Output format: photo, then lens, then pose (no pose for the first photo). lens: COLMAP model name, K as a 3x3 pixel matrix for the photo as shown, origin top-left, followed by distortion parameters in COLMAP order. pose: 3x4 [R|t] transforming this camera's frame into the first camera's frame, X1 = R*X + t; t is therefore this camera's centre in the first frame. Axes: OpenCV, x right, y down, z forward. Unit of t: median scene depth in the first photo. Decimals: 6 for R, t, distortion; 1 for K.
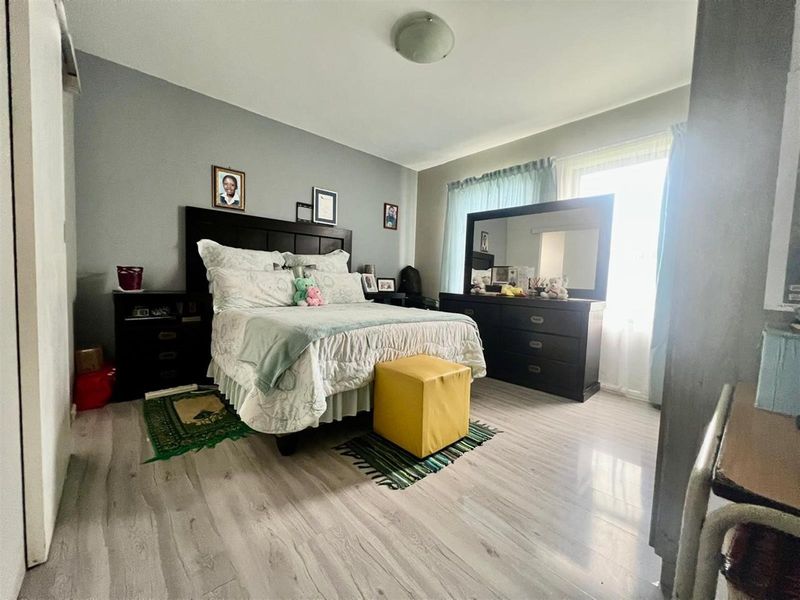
lens RADIAL K [[322.8, 0, 400.0], [0, 322.8, 300.0], [0, 0, 1]] dist [-0.000252, -0.000068]
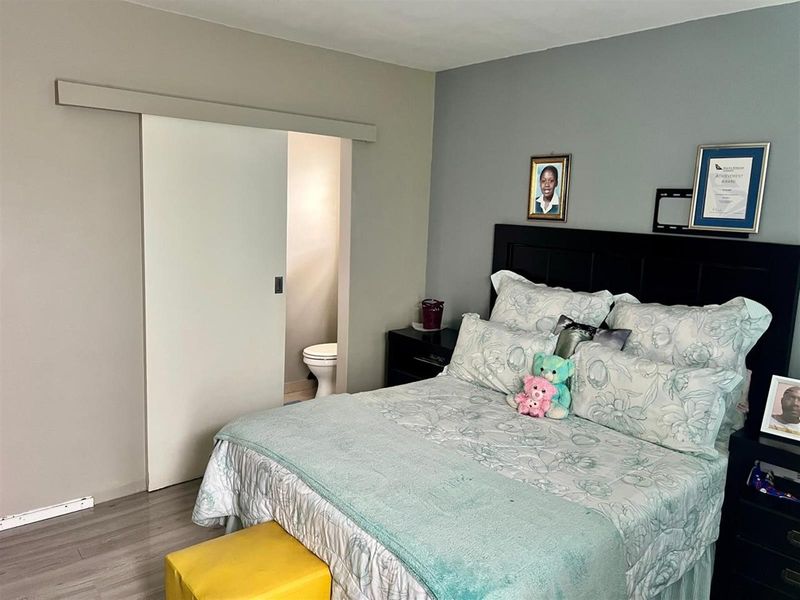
lens RADIAL K [[598.0, 0, 400.0], [0, 598.0, 300.0], [0, 0, 1]] dist [0.009458, 0.000639]
pose [[-0.027776, 0.120213, -0.992359, 0.634066], [-0.105141, 0.986884, 0.122493, -0.242962], [0.994069, 0.107740, -0.014772, 0.757824]]
